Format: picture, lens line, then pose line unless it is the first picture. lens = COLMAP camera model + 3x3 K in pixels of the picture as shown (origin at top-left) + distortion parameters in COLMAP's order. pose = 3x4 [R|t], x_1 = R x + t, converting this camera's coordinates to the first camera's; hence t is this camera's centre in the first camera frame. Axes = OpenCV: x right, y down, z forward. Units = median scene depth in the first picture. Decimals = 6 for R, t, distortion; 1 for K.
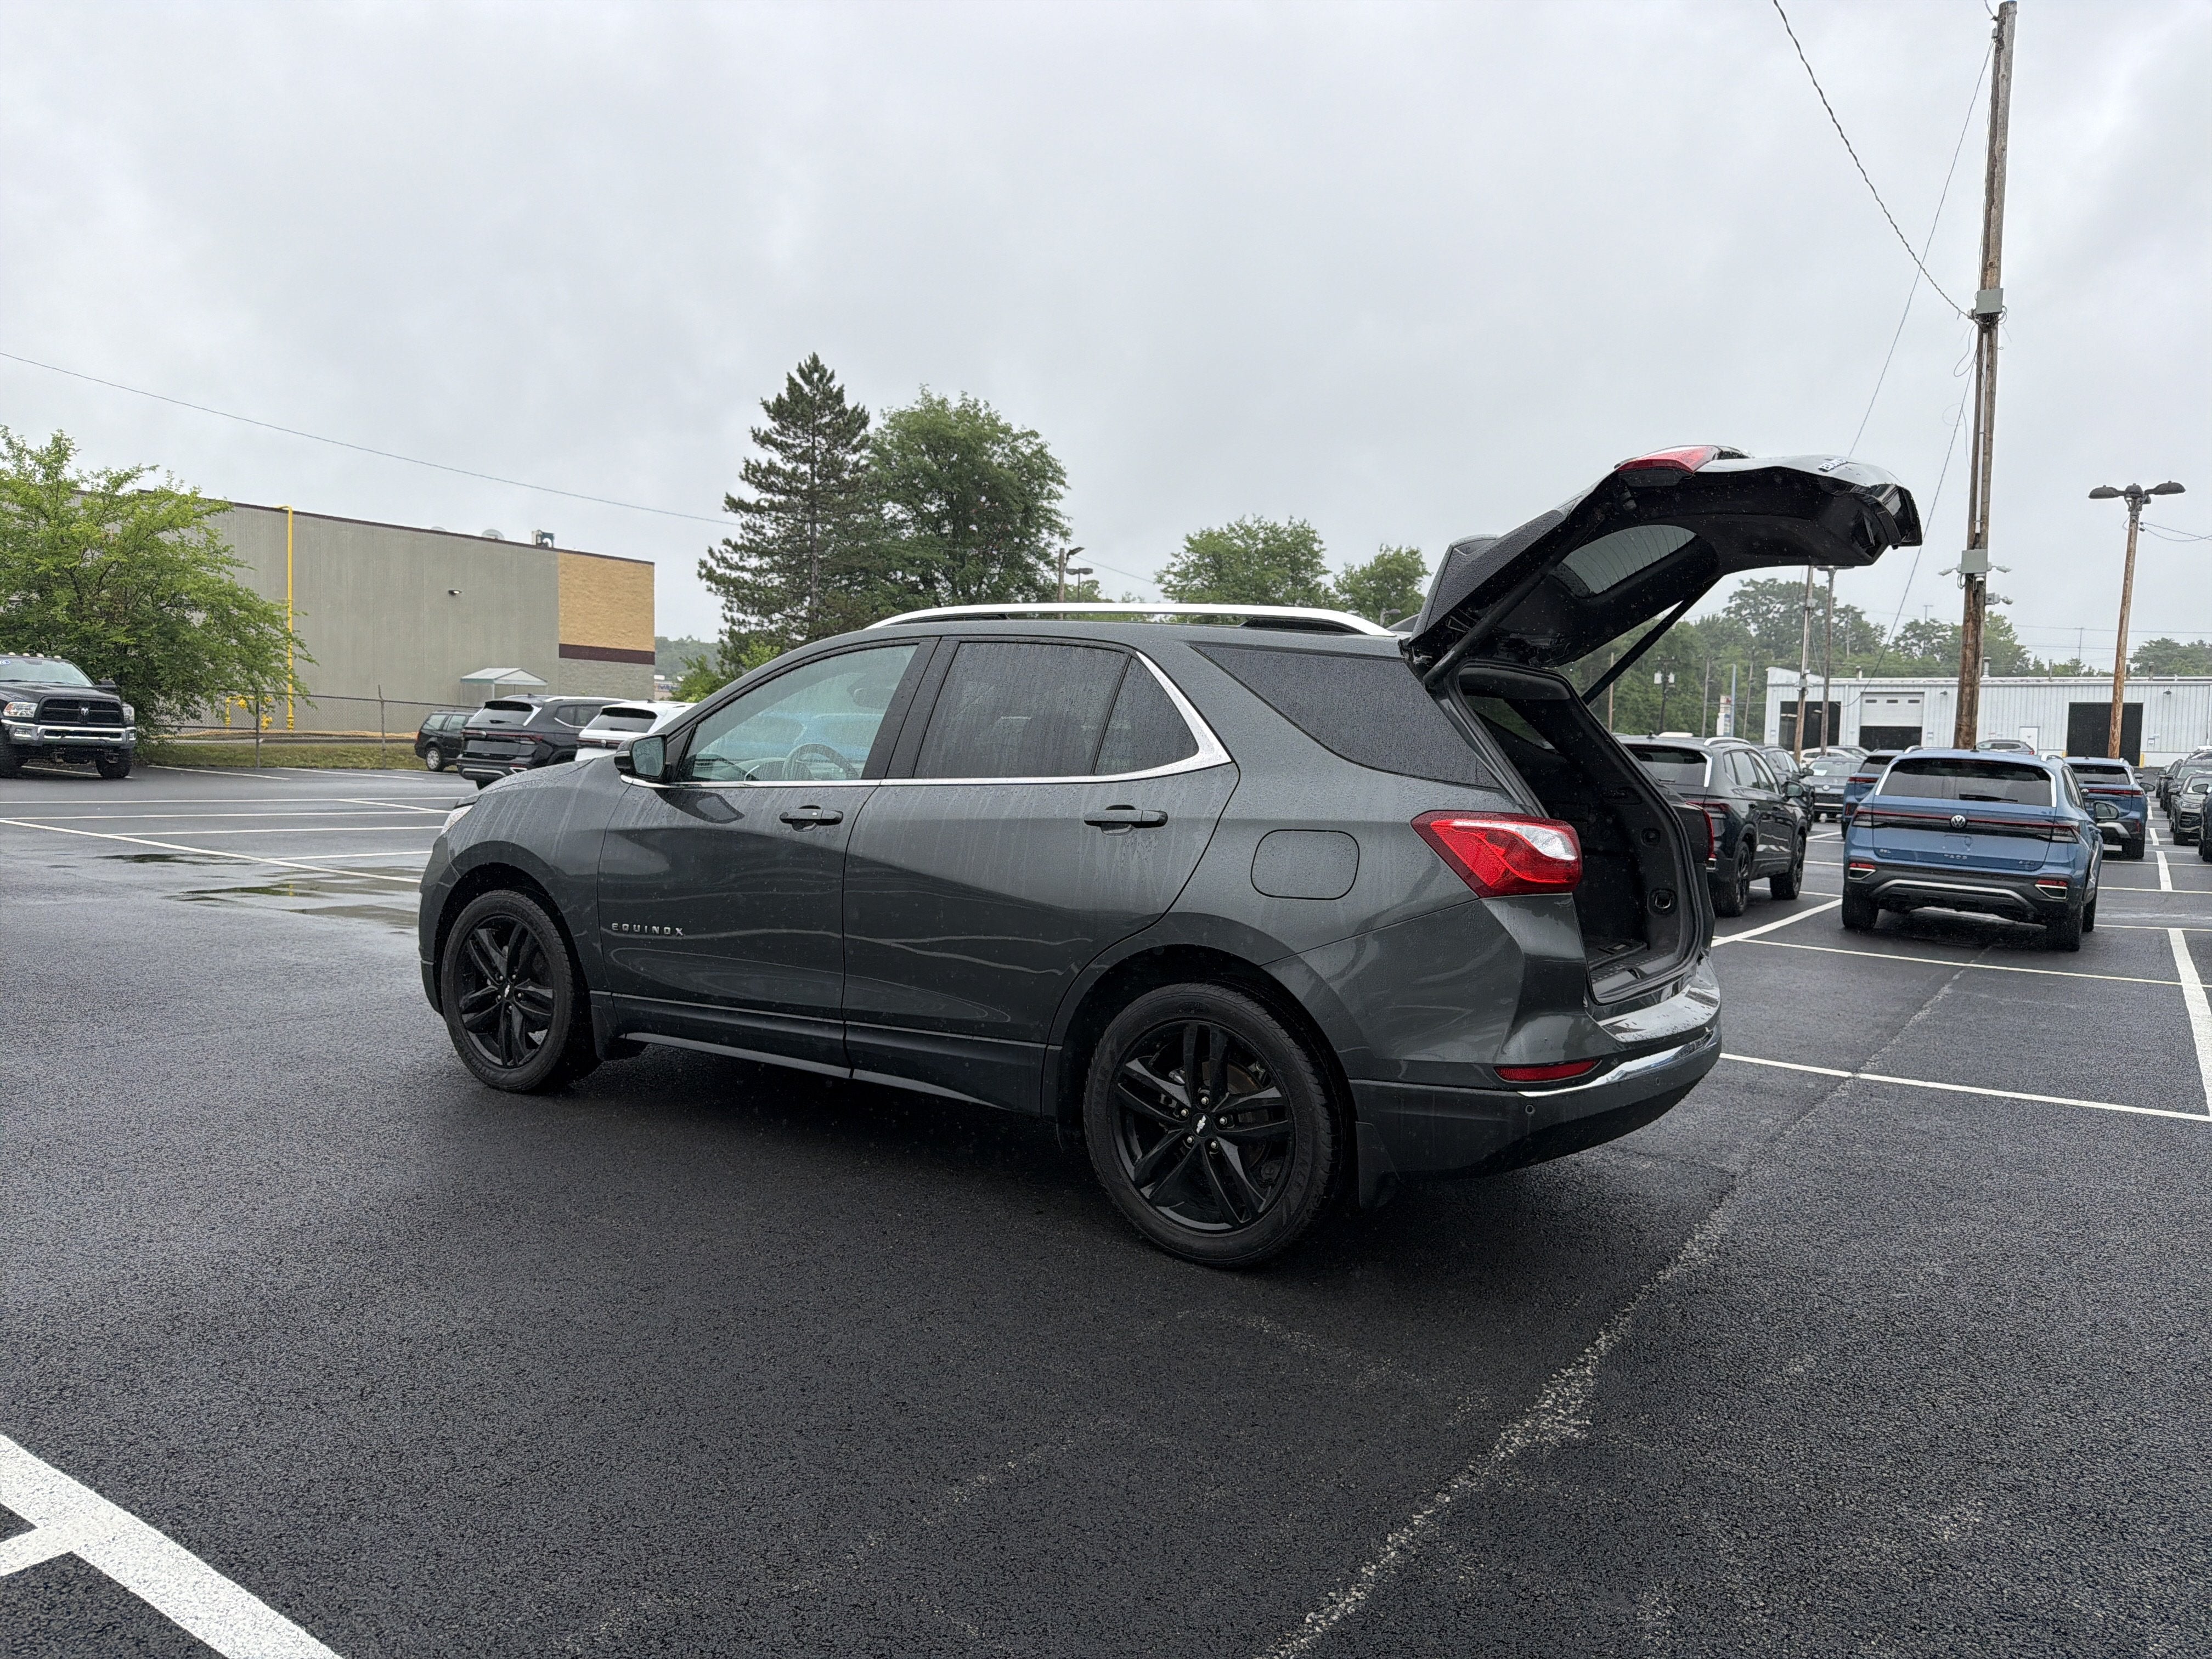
lens RADIAL K [[1592.3, 0, 1087.8], [0, 1592.3, 841.4], [0, 0, 1]] dist [0.041810, -0.025614]
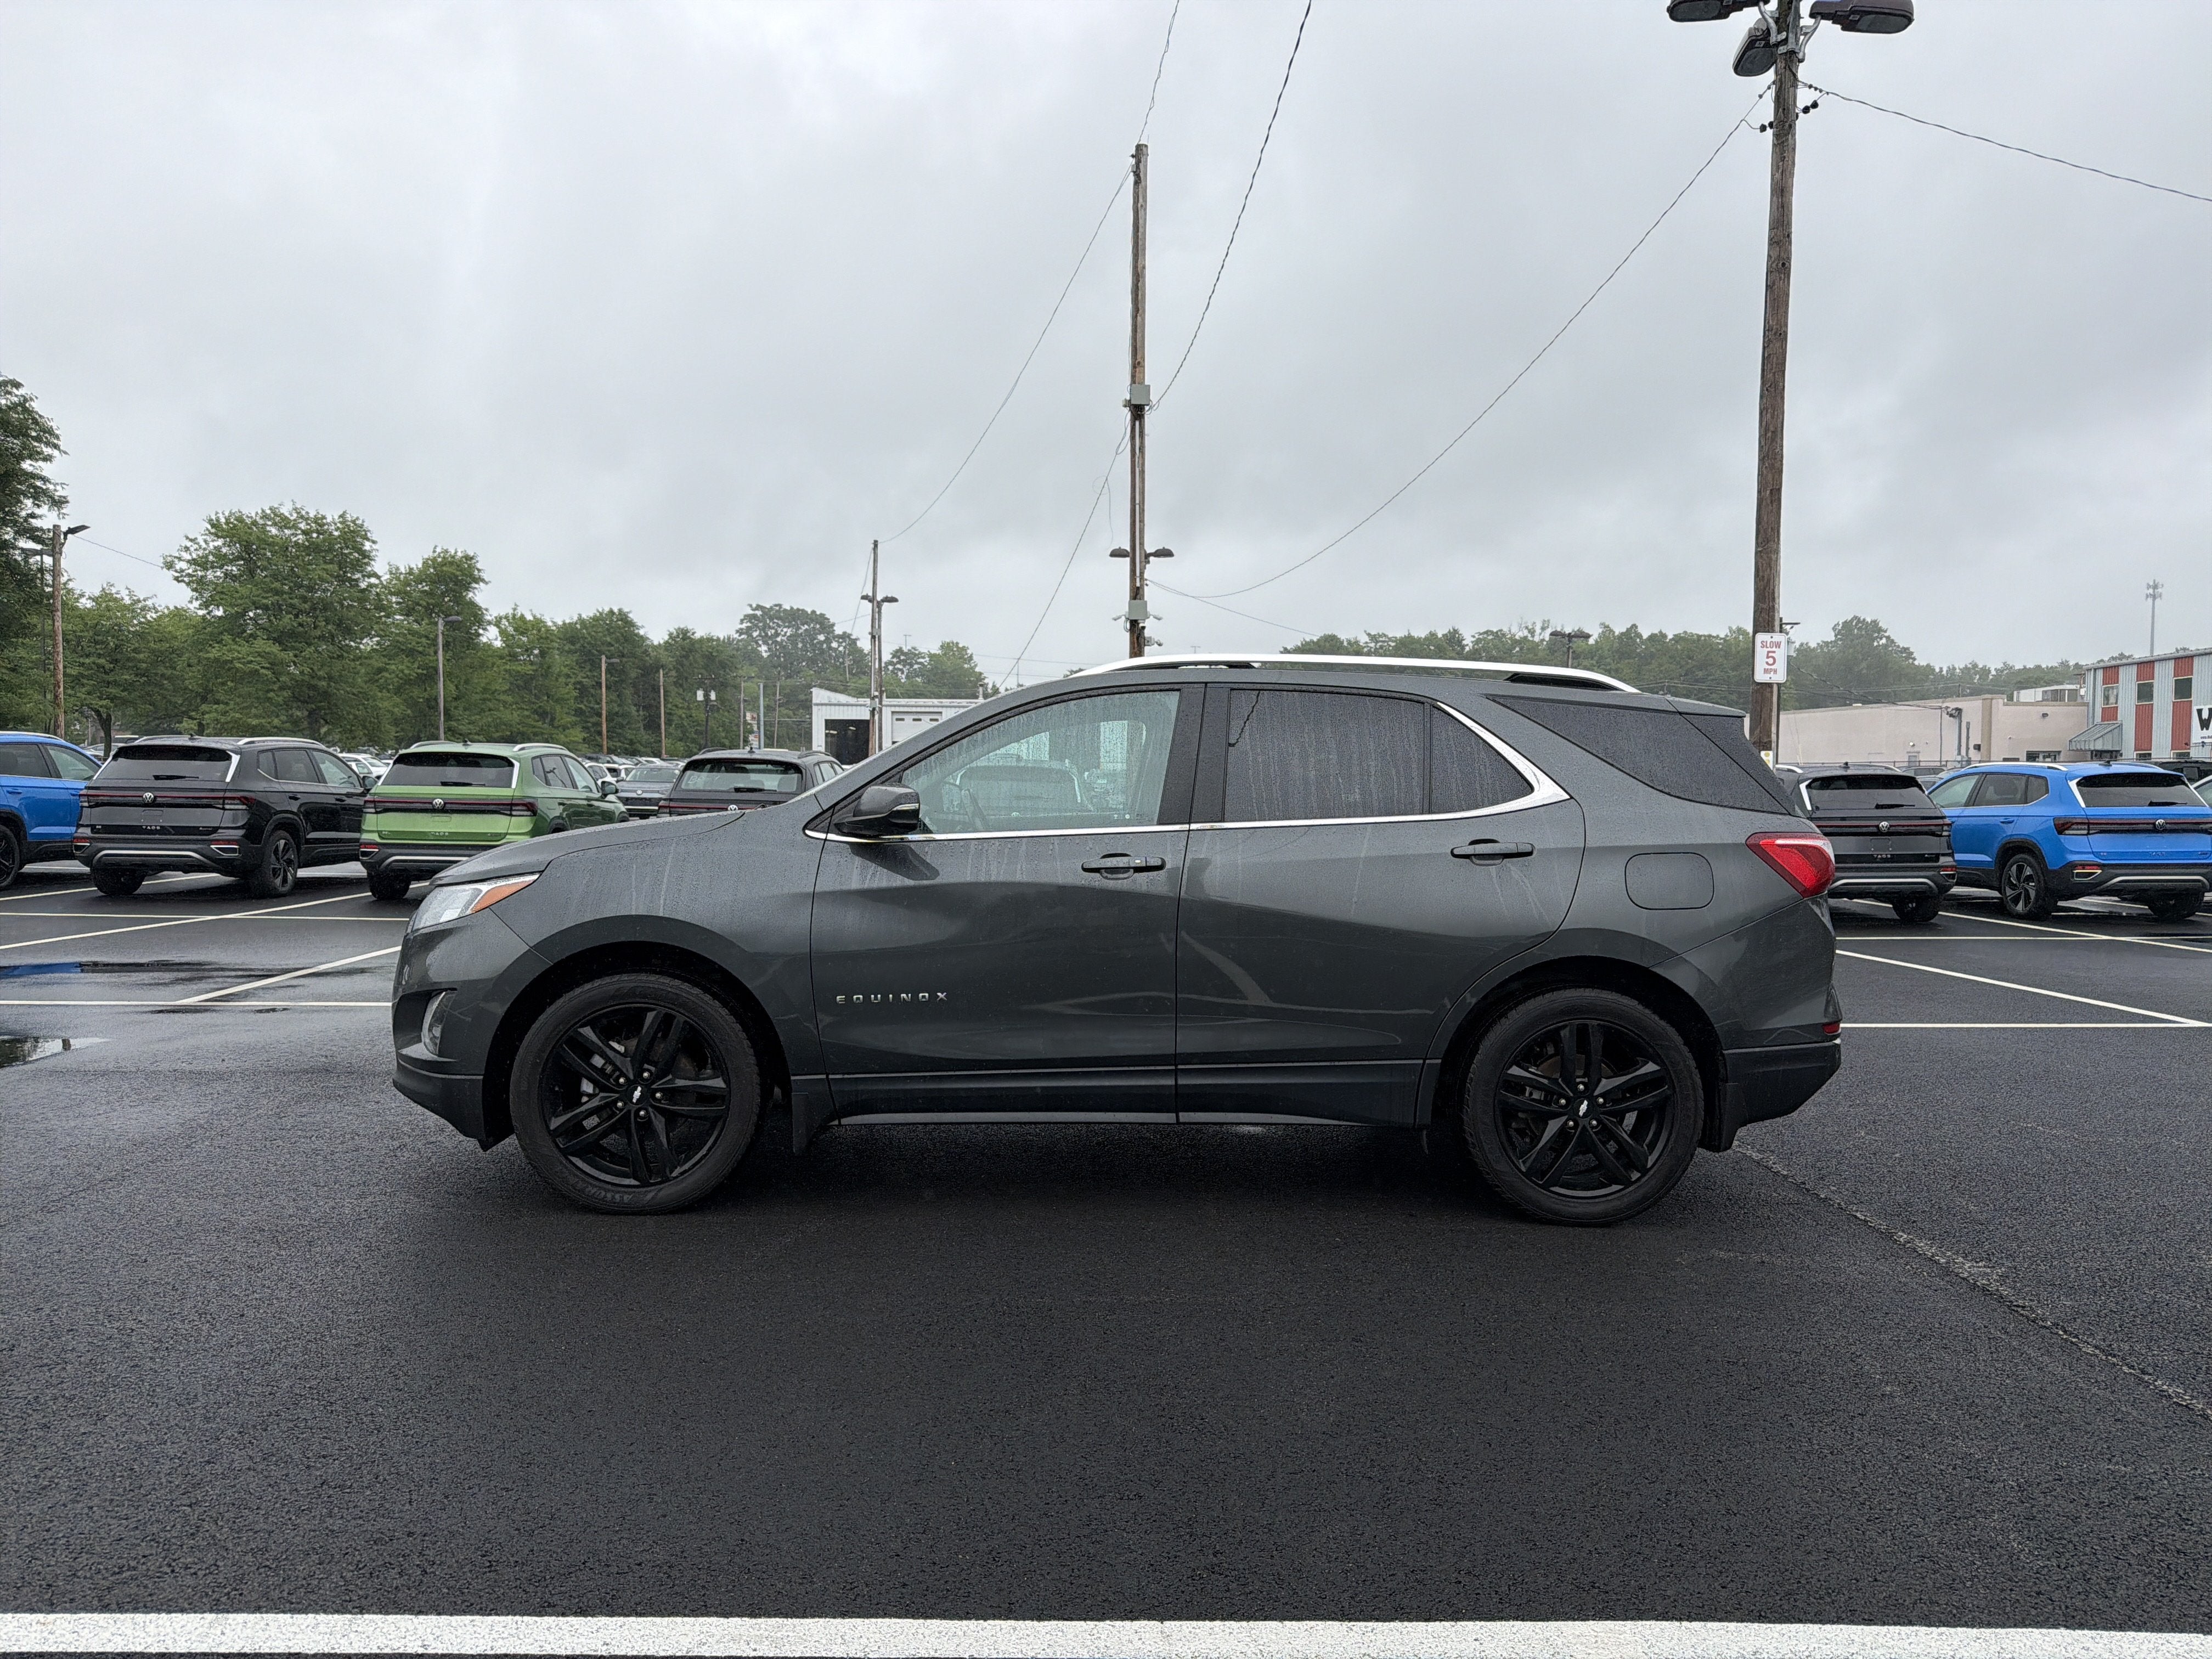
lens RADIAL K [[1592.3, 0, 1146.3], [0, 1592.3, 842.5], [0, 0, 1]] dist [0.041810, -0.025614]
pose [[0.800977, -0.042366, 0.597194, -0.171335], [0.047626, 0.998841, 0.006982, -0.008037], [-0.596797, 0.022850, 0.802067, 0.047058]]
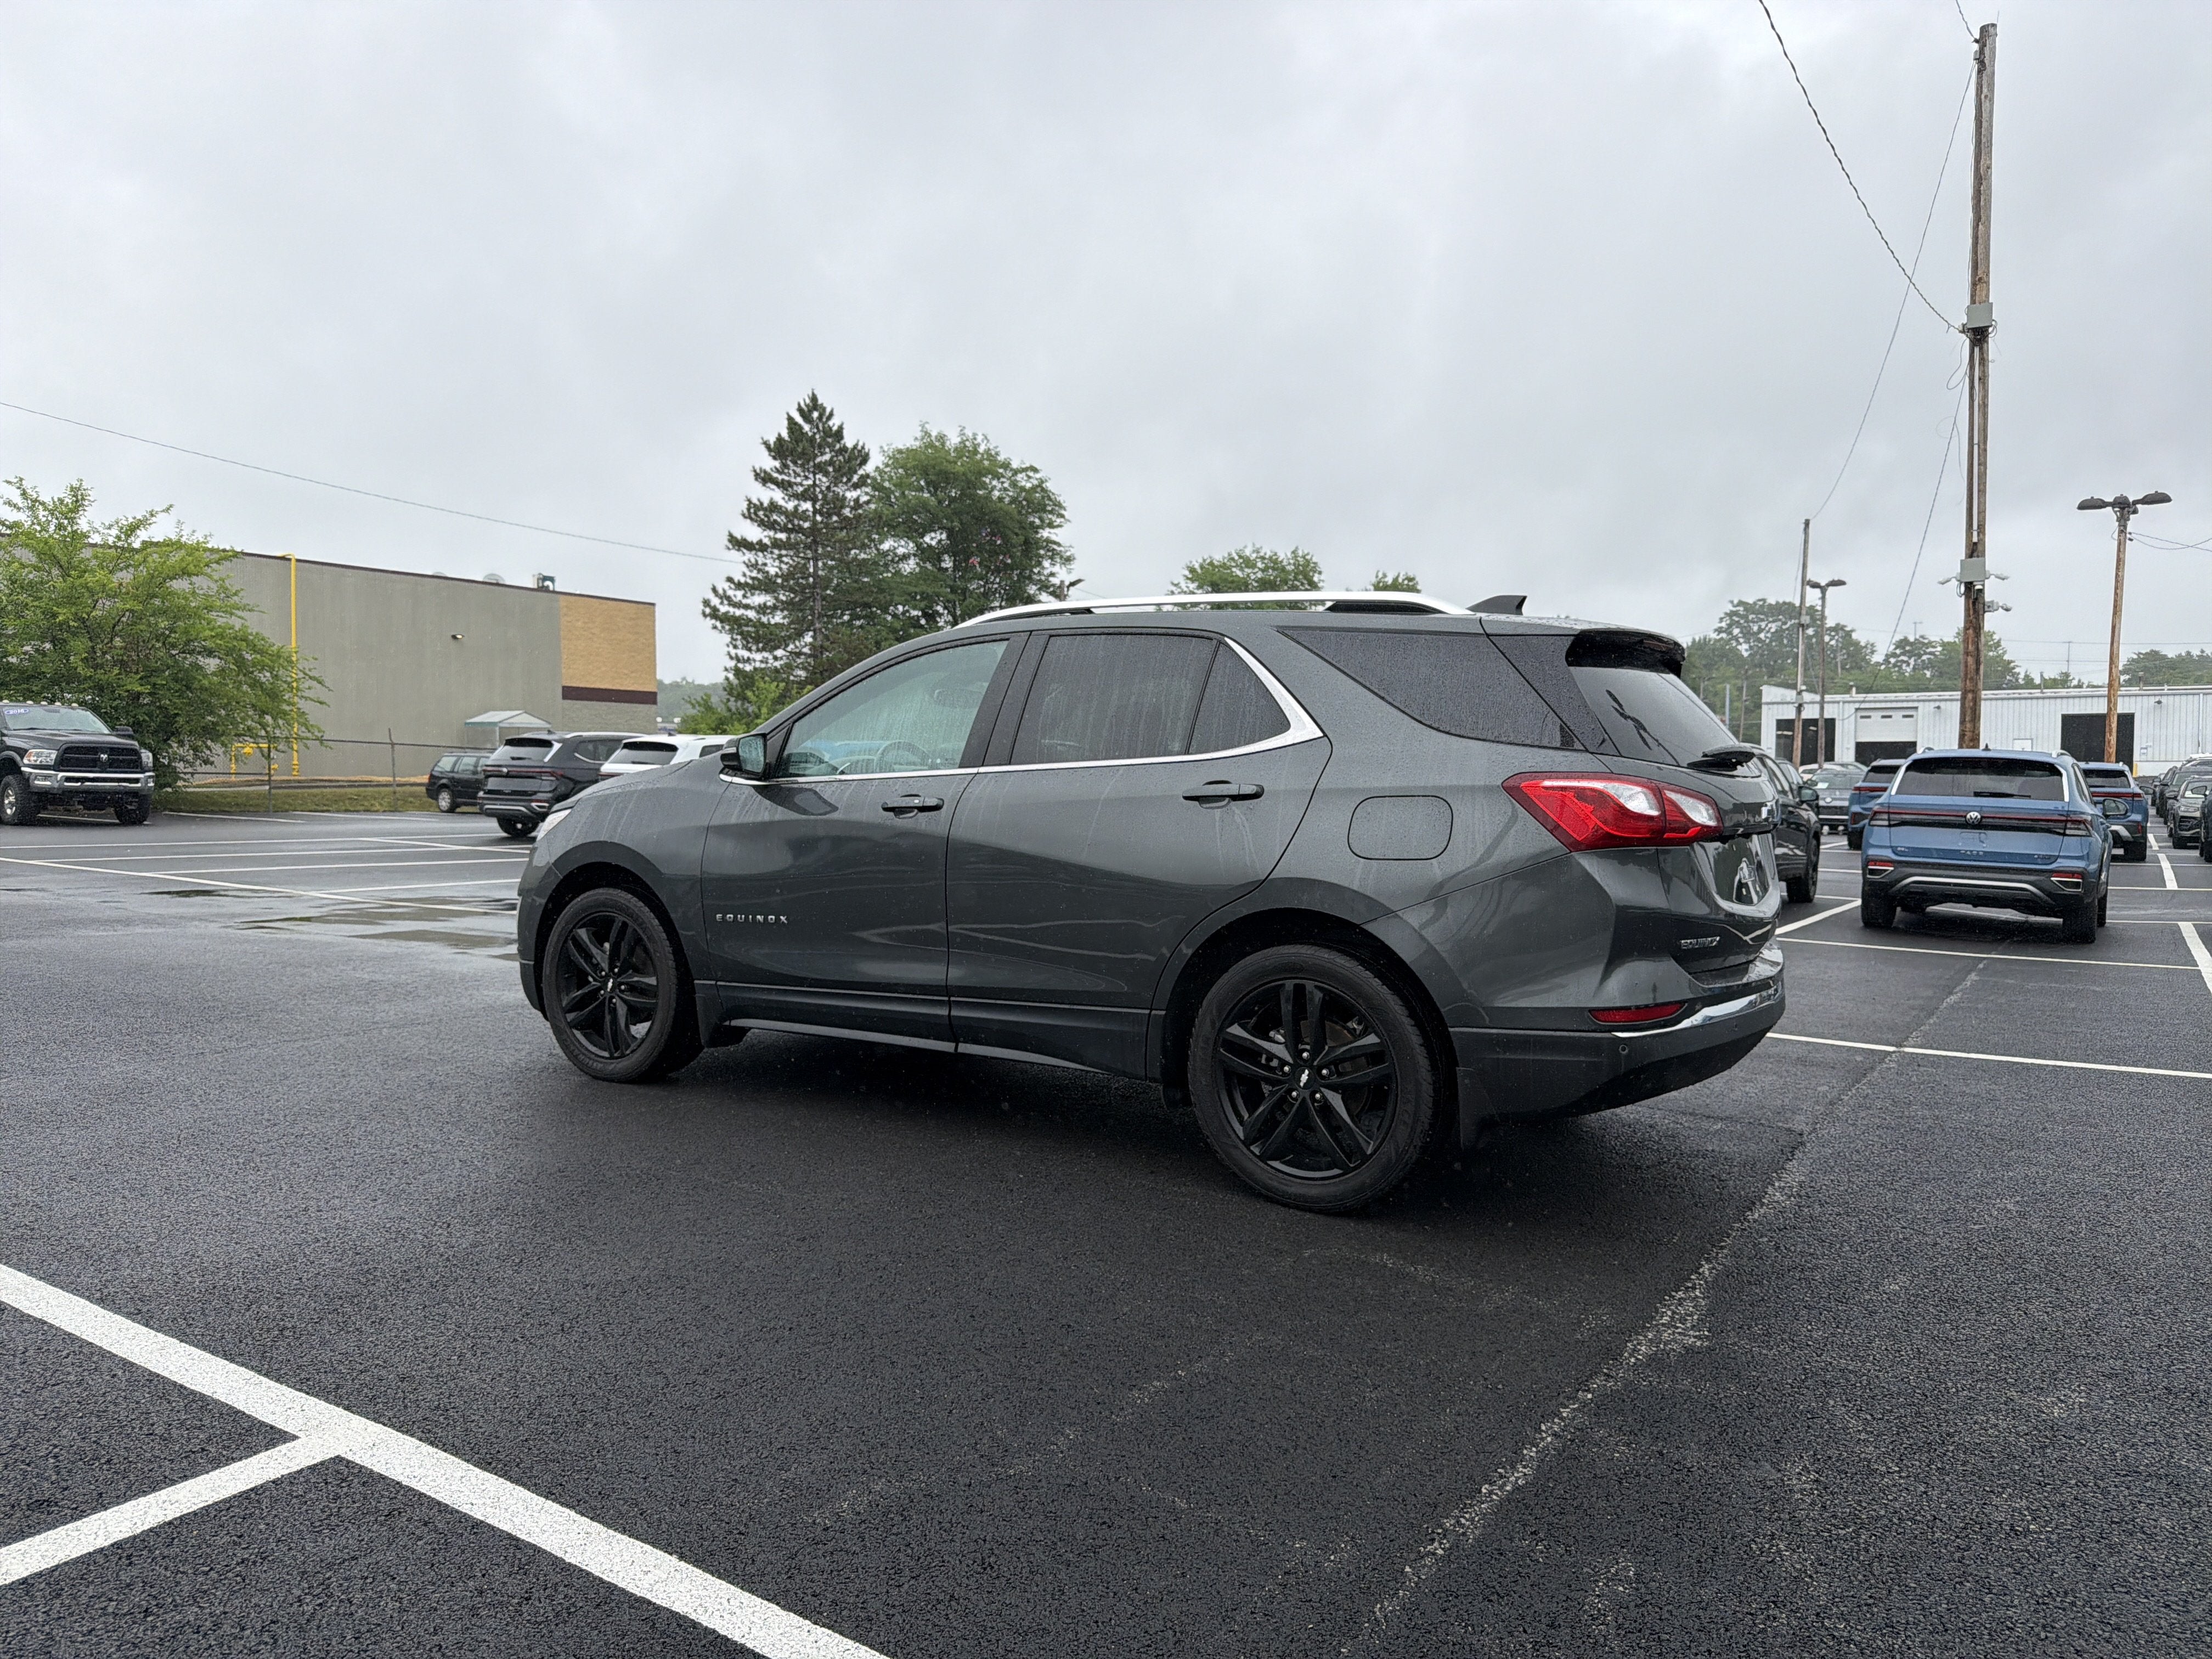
lens RADIAL K [[1592.3, 0, 1100.2], [0, 1592.3, 848.9], [0, 0, 1]] dist [0.041810, -0.025614]
pose [[0.999730, -0.021497, 0.008857, -0.014660], [0.021640, 0.999633, -0.016317, 0.007593], [-0.008503, 0.016504, 0.999828, -0.010812]]
